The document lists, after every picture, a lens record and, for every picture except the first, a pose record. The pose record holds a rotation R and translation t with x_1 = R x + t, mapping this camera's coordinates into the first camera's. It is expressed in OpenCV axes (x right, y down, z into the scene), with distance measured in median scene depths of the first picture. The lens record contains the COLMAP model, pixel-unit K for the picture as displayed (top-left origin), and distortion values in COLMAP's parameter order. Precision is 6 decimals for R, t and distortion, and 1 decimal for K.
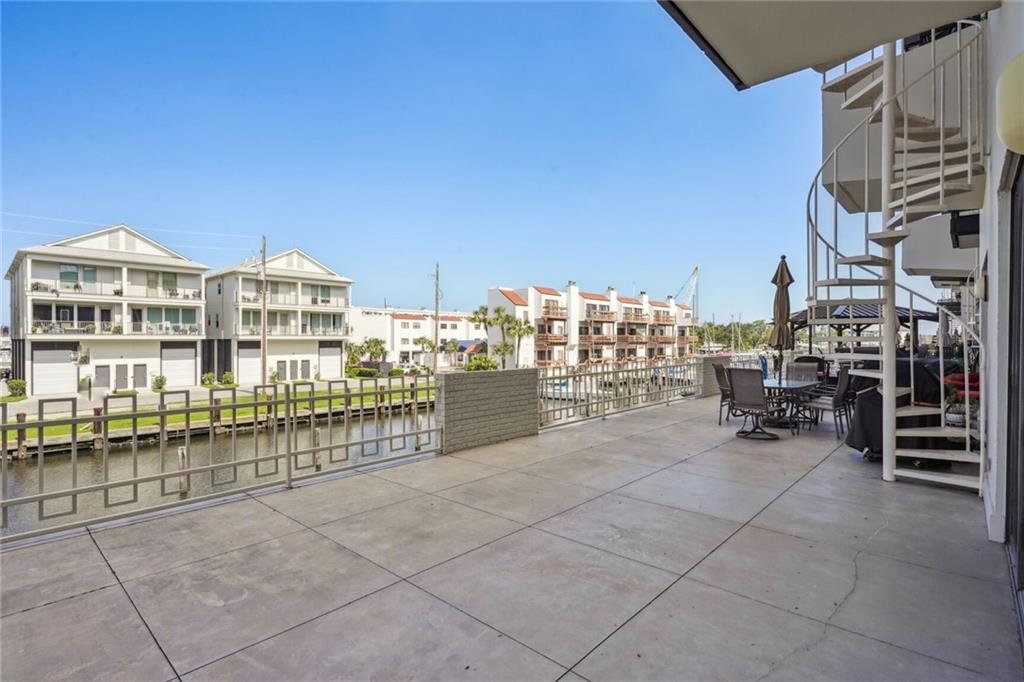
lens RADIAL K [[488.3, 0, 526.7], [0, 488.3, 341.7], [0, 0, 1]] dist [0.002653, 0.000313]
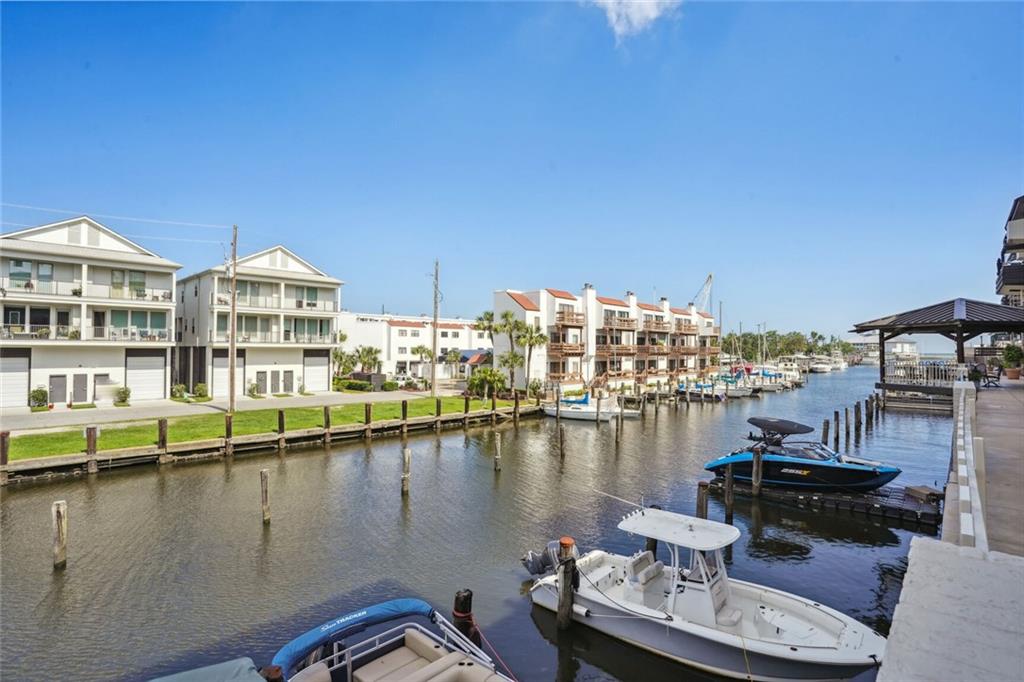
lens RADIAL K [[503.0, 0, 512.0], [0, 503.0, 341.0], [0, 0, 1]] dist [-0.001270, -0.000227]
pose [[0.999303, 0.006737, -0.036727, -0.013868], [-0.007509, 0.999753, -0.020917, -0.000282], [0.036577, 0.021178, 0.999106, 0.102204]]
